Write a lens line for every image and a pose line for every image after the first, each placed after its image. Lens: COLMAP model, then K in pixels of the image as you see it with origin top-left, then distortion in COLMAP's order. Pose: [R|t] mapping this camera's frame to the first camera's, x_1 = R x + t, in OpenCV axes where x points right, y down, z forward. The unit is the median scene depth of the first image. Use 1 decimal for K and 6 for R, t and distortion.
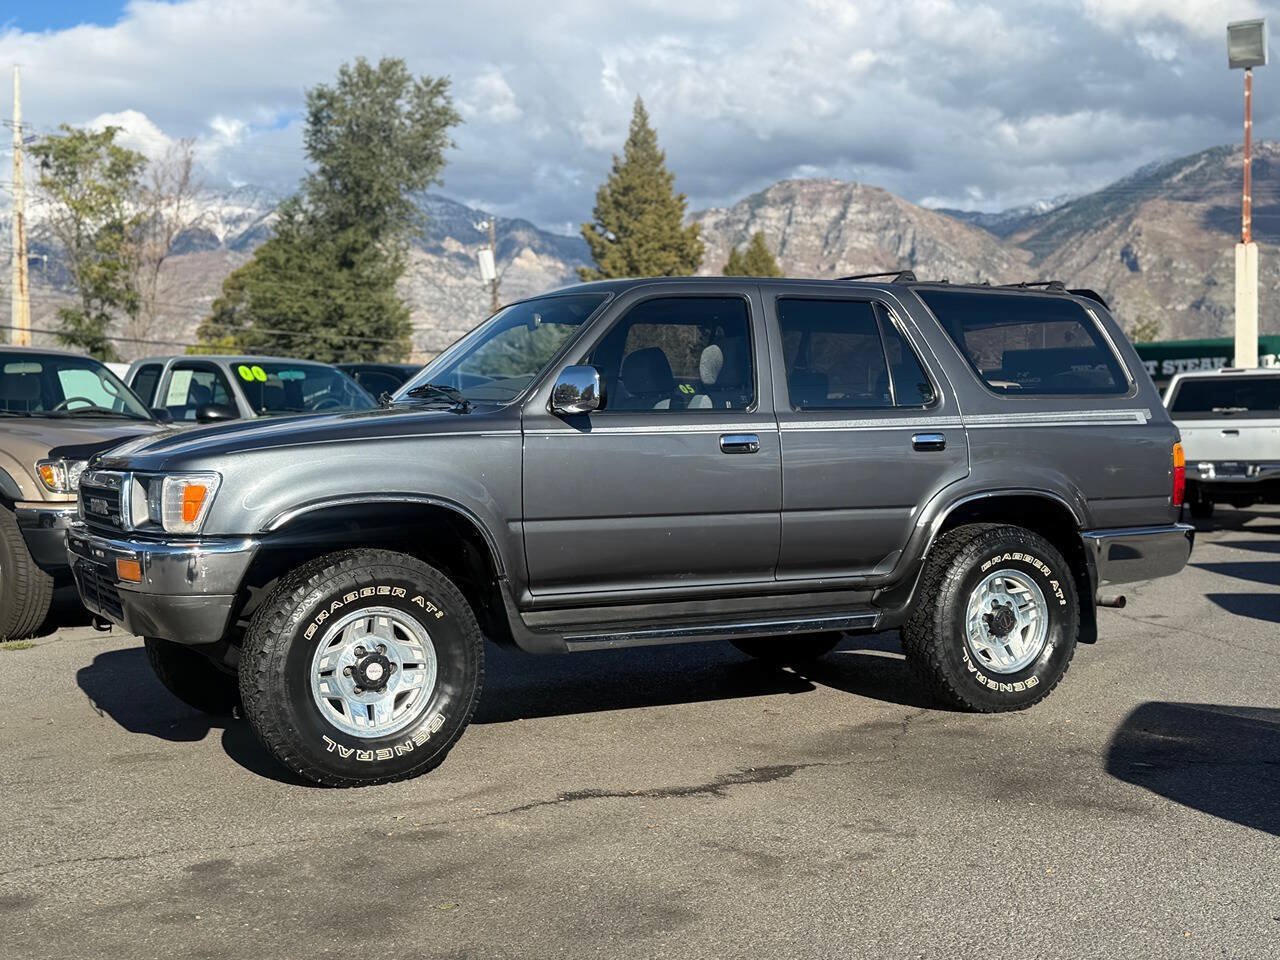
lens RADIAL K [[1510.3, 0, 637.9], [0, 1510.3, 483.0], [0, 0, 1]] dist [0.214637, -0.486732]
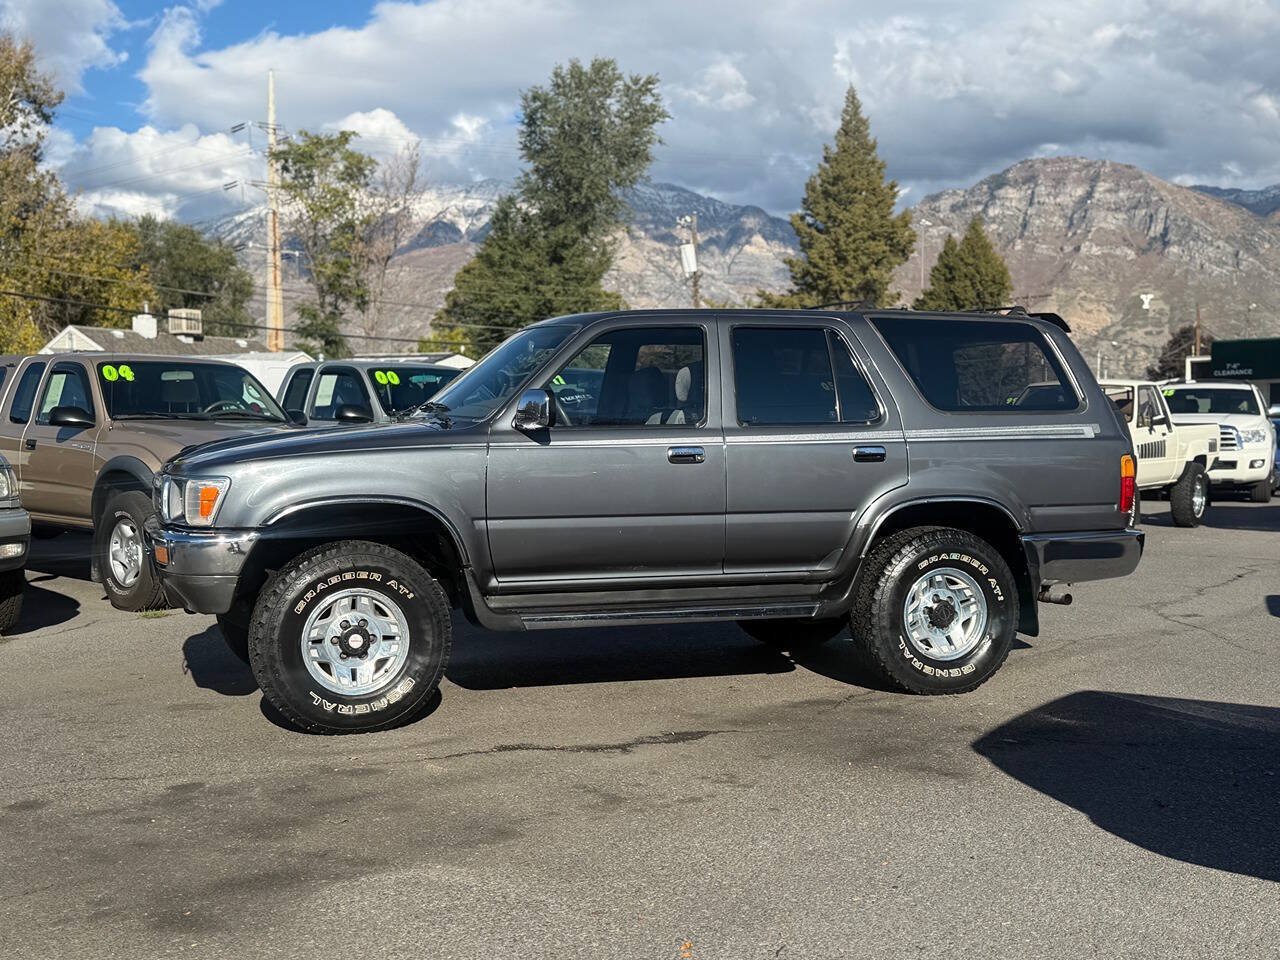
lens RADIAL K [[1510.3, 0, 637.9], [0, 1510.3, 483.0], [0, 0, 1]] dist [0.214637, -0.486732]
pose [[0.988723, 0.012376, -0.149243, 0.022524], [-0.011130, 0.999896, 0.009181, -0.001633], [0.149341, -0.007416, 0.988758, -0.016789]]
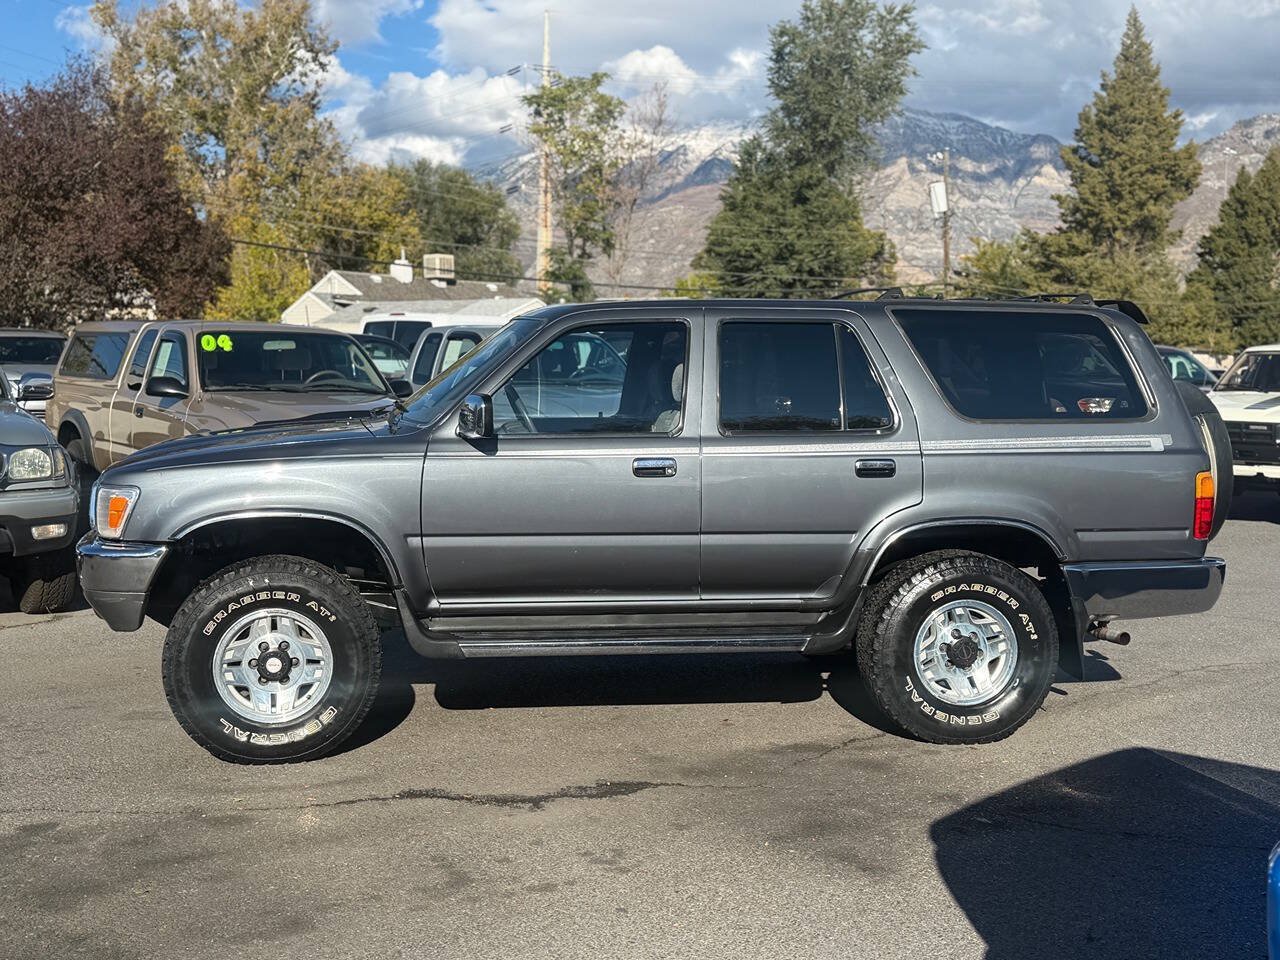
lens RADIAL K [[1513.9, 0, 631.2], [0, 1513.9, 483.0], [0, 0, 1]] dist [0.216863, -0.509348]
pose [[0.945199, 0.043890, -0.323532, 0.042937], [-0.028373, 0.998216, 0.052525, -0.007684], [0.325260, -0.040467, 0.944758, 0.001550]]
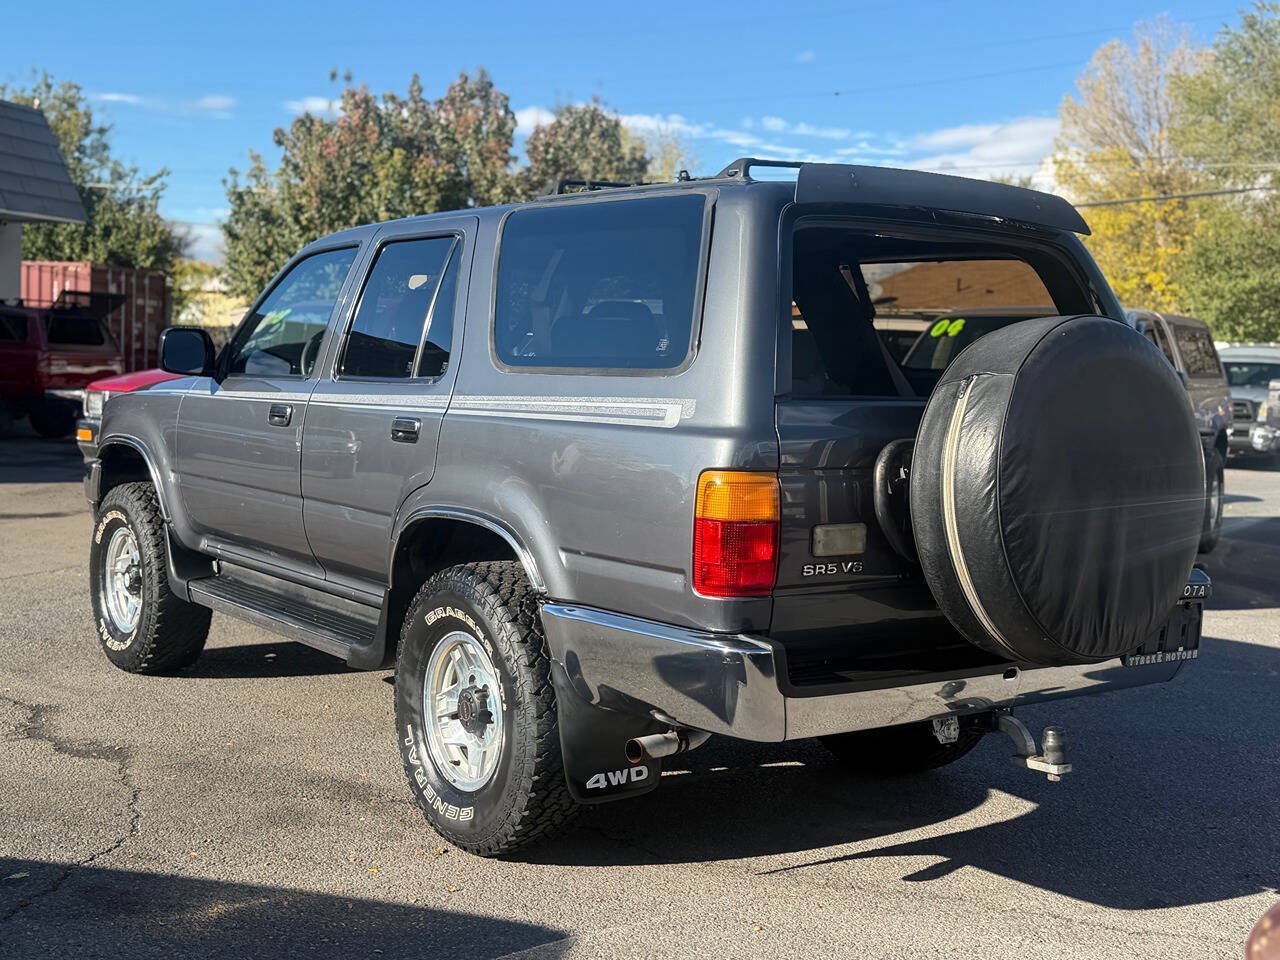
lens RADIAL K [[1510.3, 0, 637.9], [0, 1510.3, 483.0], [0, 0, 1]] dist [0.214637, -0.486732]
pose [[0.142552, 0.089280, -0.985753, 0.108707], [-0.059546, 0.994893, 0.081497, -0.007933], [0.987995, 0.047080, 0.147140, 0.119130]]
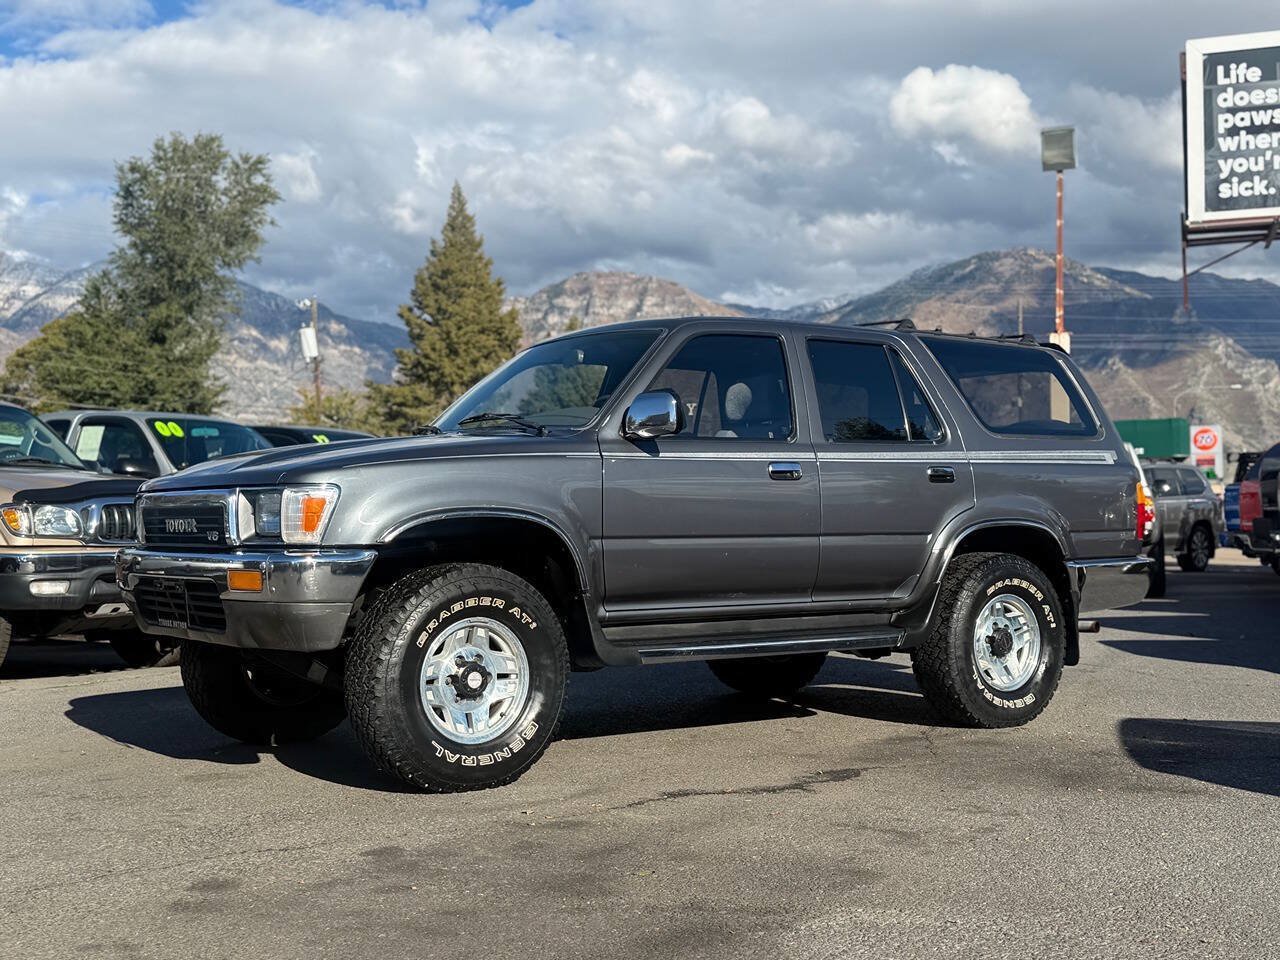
lens RADIAL K [[1509.2, 0, 640.5], [0, 1509.2, 492.9], [0, 0, 1]] dist [0.207420, -0.441840]
pose [[0.990943, 0.004453, 0.134211, -0.019519], [0.002367, 0.998715, -0.050616, 0.004767], [-0.134264, 0.050475, 0.989659, -0.004420]]
